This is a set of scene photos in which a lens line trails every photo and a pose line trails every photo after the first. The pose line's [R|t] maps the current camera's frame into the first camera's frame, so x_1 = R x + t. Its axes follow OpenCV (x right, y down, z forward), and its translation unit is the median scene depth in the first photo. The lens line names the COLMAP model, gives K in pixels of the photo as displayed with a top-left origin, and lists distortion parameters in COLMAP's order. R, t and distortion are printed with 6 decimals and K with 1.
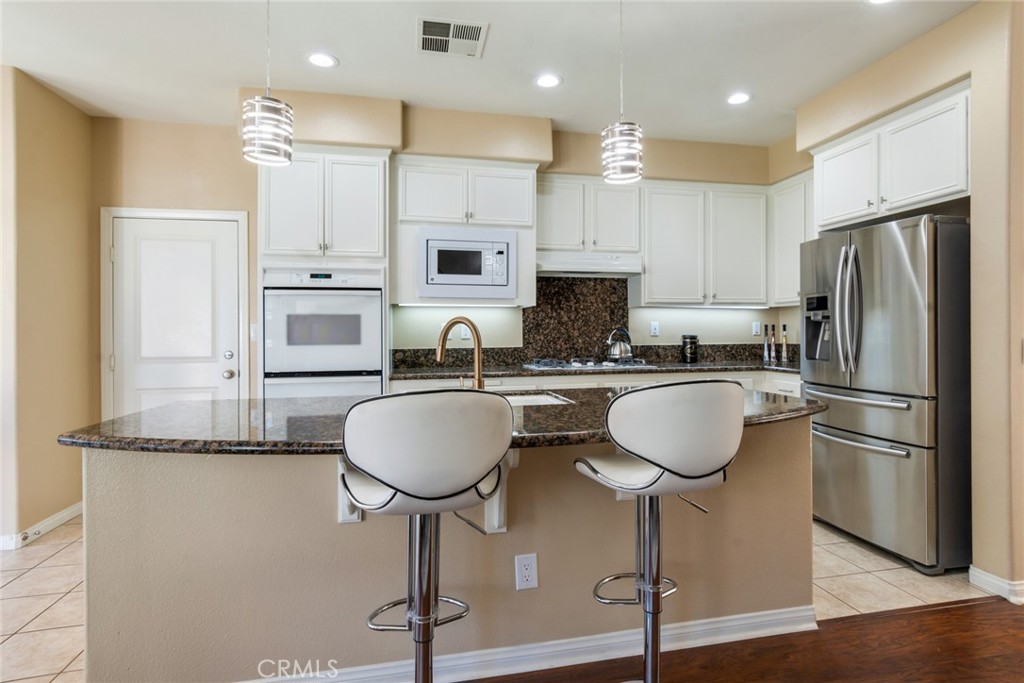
lens RADIAL K [[535.3, 0, 536.8], [0, 535.3, 331.5], [0, 0, 1]] dist [0.003281, -0.006245]
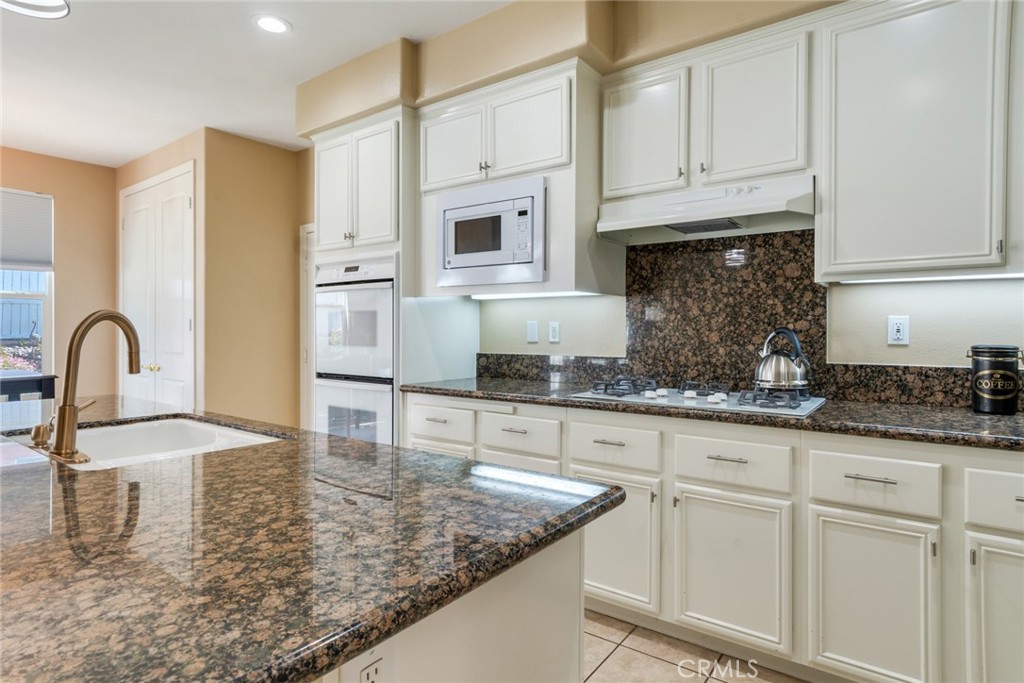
lens RADIAL K [[535.3, 0, 533.5], [0, 535.3, 336.2], [0, 0, 1]] dist [0.003281, -0.006245]
pose [[0.673161, 0.015857, -0.739326, 0.429271], [-0.006633, 0.999859, 0.015406, -0.006001], [0.739466, -0.005466, 0.673172, 0.563597]]
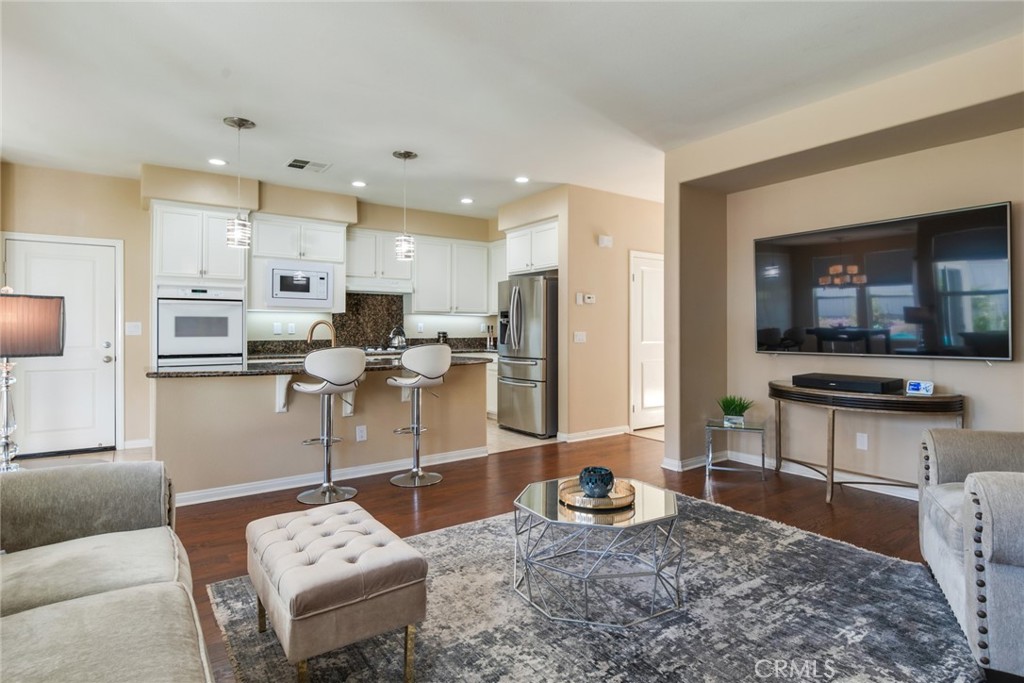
lens RADIAL K [[535.3, 0, 526.0], [0, 535.3, 326.2], [0, 0, 1]] dist [0.003281, -0.006245]
pose [[0.918587, 0.006548, 0.395164, -0.139523], [-0.002575, 0.999941, -0.010582, 0.007941], [-0.395210, 0.008703, 0.918549, -0.682317]]
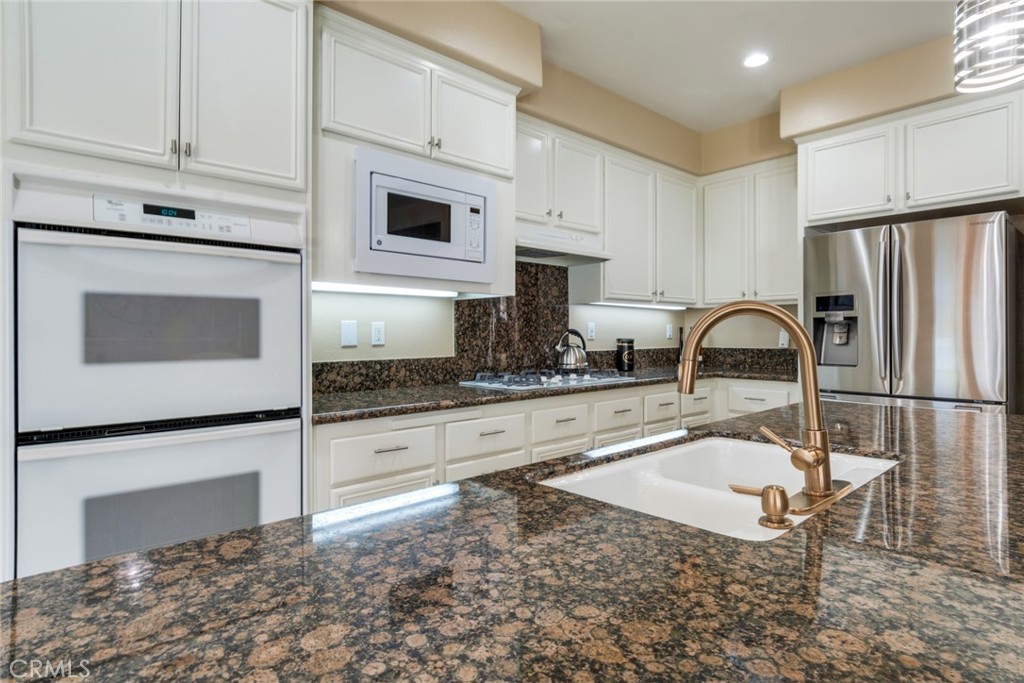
lens RADIAL K [[535.3, 0, 530.1], [0, 535.3, 334.4], [0, 0, 1]] dist [0.003281, -0.006245]
pose [[0.868961, 0.001373, 0.494878, -0.329005], [-0.000425, 0.999998, -0.002028, 0.002456], [-0.494880, 0.001551, 0.868960, 0.407322]]
